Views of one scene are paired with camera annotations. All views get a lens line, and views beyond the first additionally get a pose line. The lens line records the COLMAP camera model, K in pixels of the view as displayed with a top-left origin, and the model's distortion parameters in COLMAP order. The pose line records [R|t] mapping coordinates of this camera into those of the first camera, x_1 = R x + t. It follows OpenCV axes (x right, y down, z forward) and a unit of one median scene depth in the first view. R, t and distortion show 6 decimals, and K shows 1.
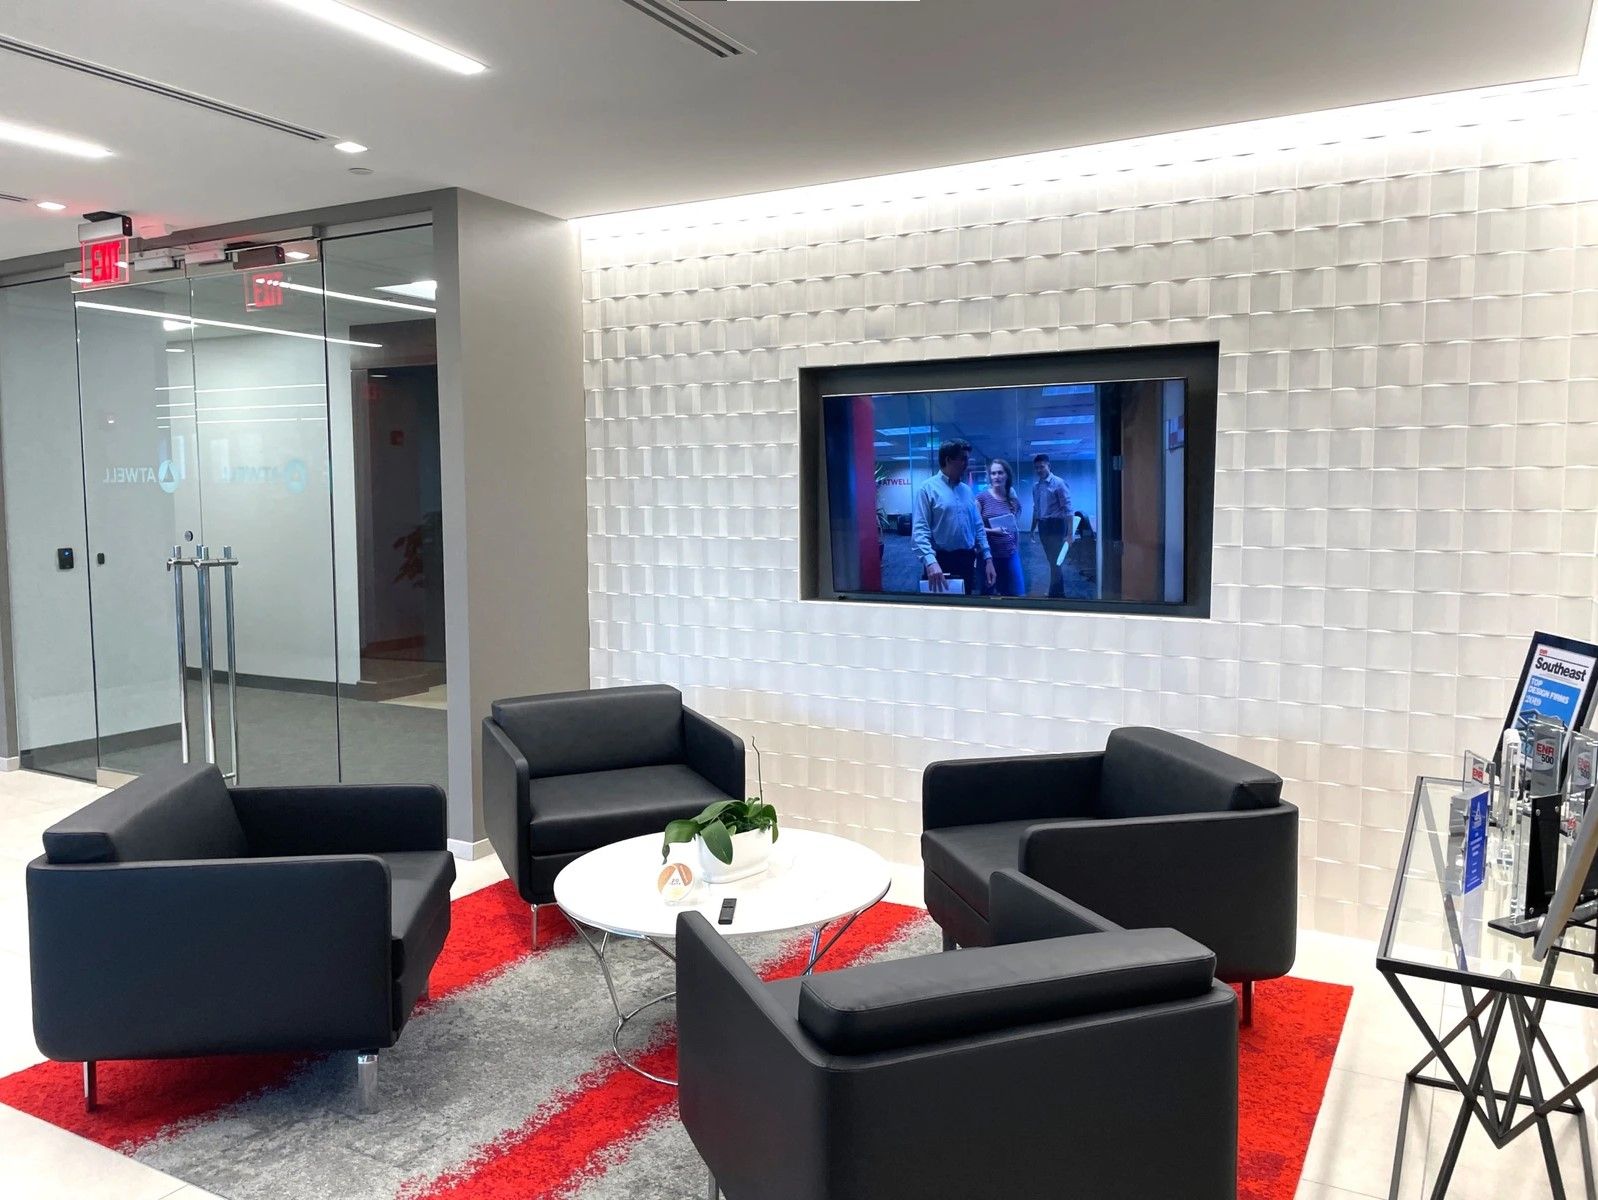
lens RADIAL K [[1200.8, 0, 801.0], [0, 1200.8, 592.9], [0, 0, 1]] dist [0.044867, -0.014176]
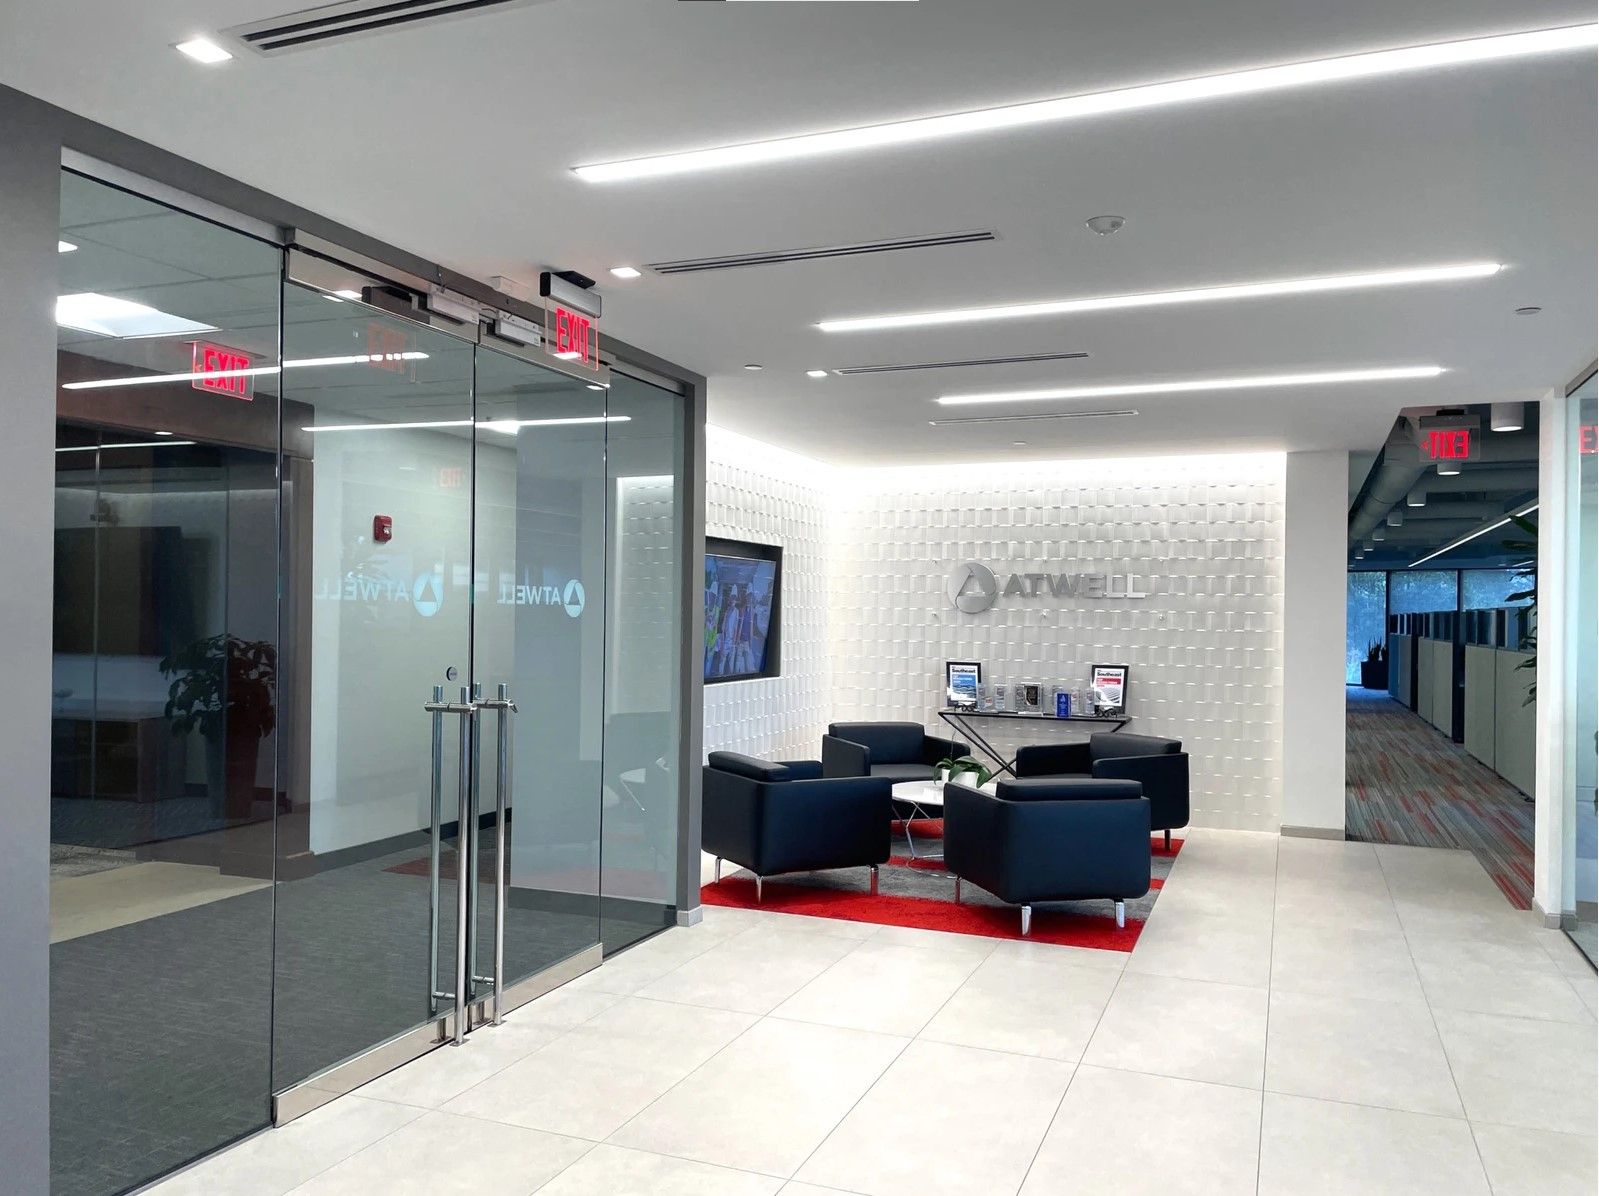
lens RADIAL K [[1201.6, 0, 796.7], [0, 1201.6, 607.7], [0, 0, 1]] dist [0.044867, -0.014176]
pose [[-0.123536, 0.005936, 0.992322, -1.425981], [0.076420, 0.997069, 0.003550, -0.083280], [-0.989393, 0.076272, -0.123628, 0.986251]]
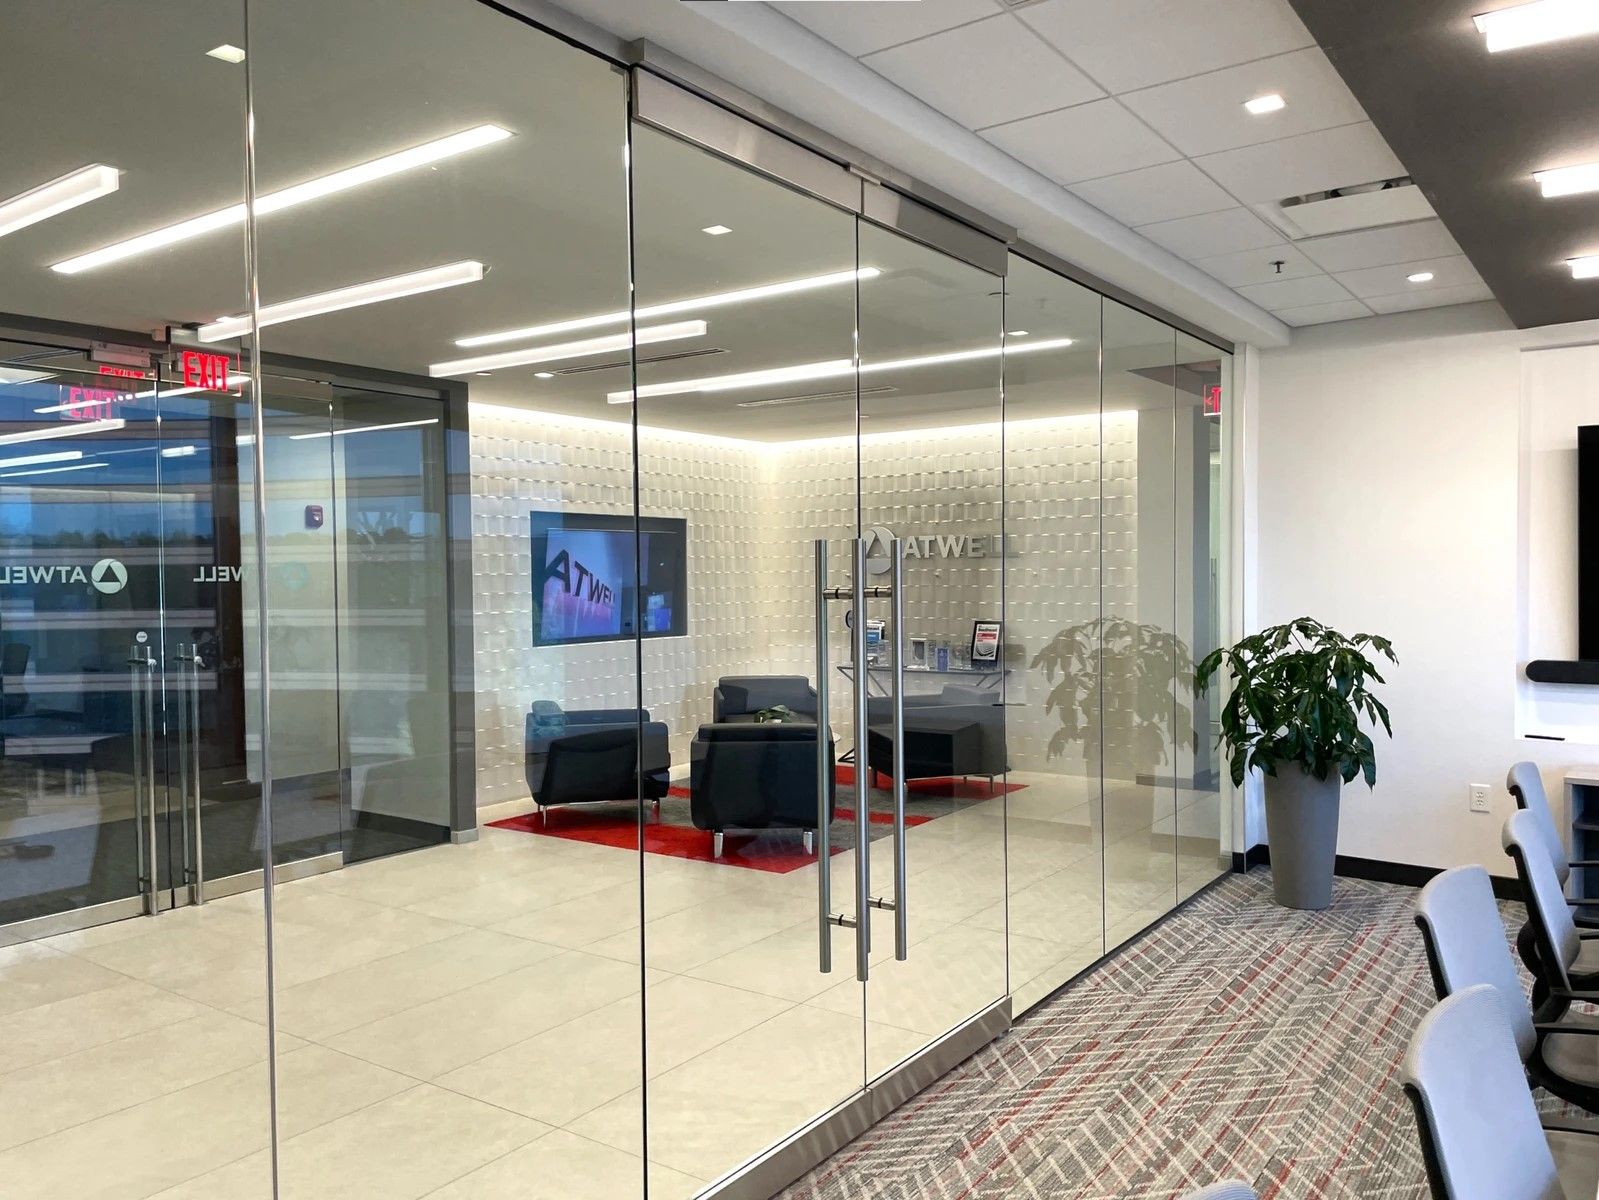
lens RADIAL K [[1201.6, 0, 797.3], [0, 1201.6, 596.4], [0, 0, 1]] dist [0.044867, -0.014176]
pose [[0.110150, -0.017597, 0.993759, -1.591846], [0.098009, 0.995163, 0.006759, -0.039254], [-0.989071, 0.096653, 0.111341, 0.426944]]
